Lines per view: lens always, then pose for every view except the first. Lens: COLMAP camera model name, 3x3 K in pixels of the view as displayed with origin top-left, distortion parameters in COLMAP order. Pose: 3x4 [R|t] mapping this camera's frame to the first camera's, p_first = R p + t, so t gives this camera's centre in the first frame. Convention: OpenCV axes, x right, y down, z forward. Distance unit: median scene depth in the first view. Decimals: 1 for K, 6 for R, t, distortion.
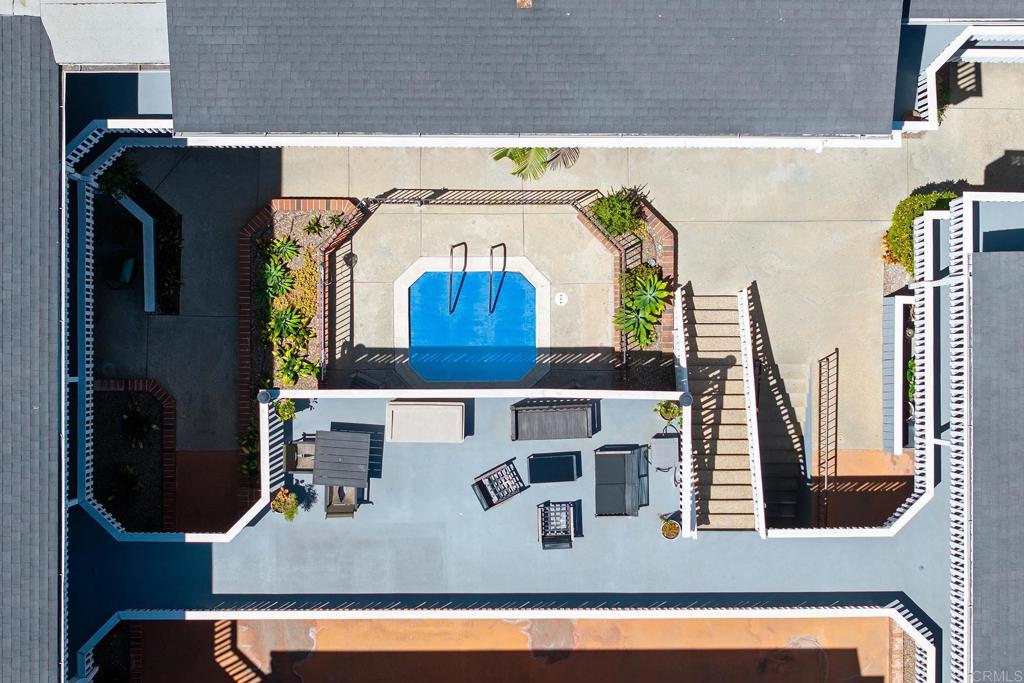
lens RADIAL K [[2073.7, 0, 510.9], [0, 2073.7, 341.4], [0, 0, 1]] dist [0.023739, 0.000000]
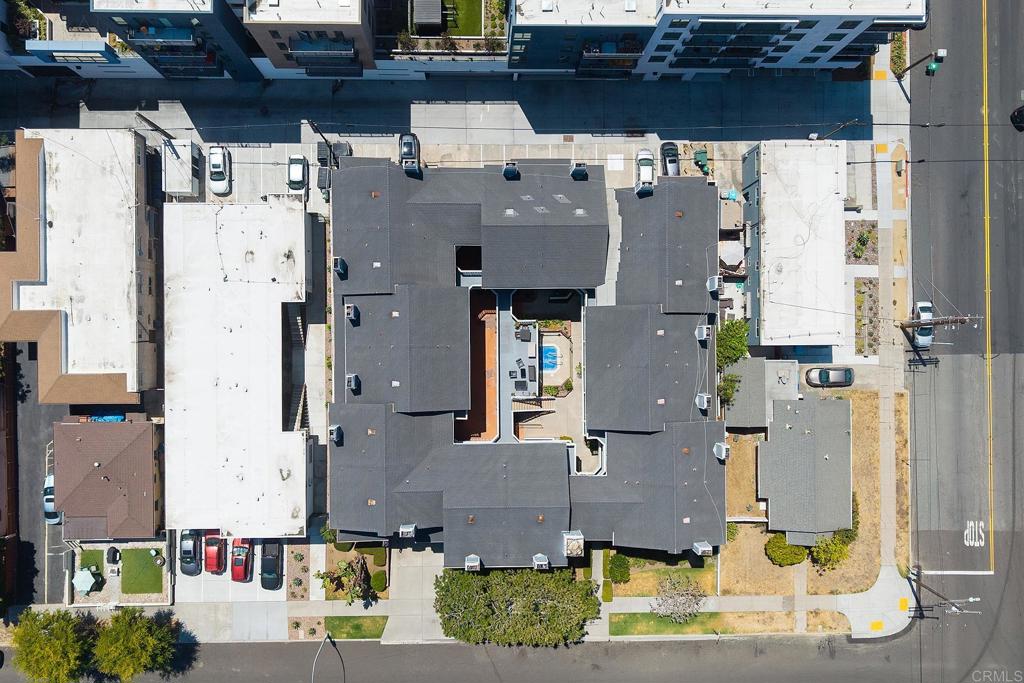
lens RADIAL K [[709.9, 0, 512.3], [0, 709.9, 344.5], [0, 0, 1]] dist [-0.000974, -0.000014]
pose [[0.003135, 0.999040, -0.043695, 0.026023], [-0.999677, 0.002028, -0.025348, 0.132395], [-0.025235, 0.043760, 0.998723, -0.840982]]
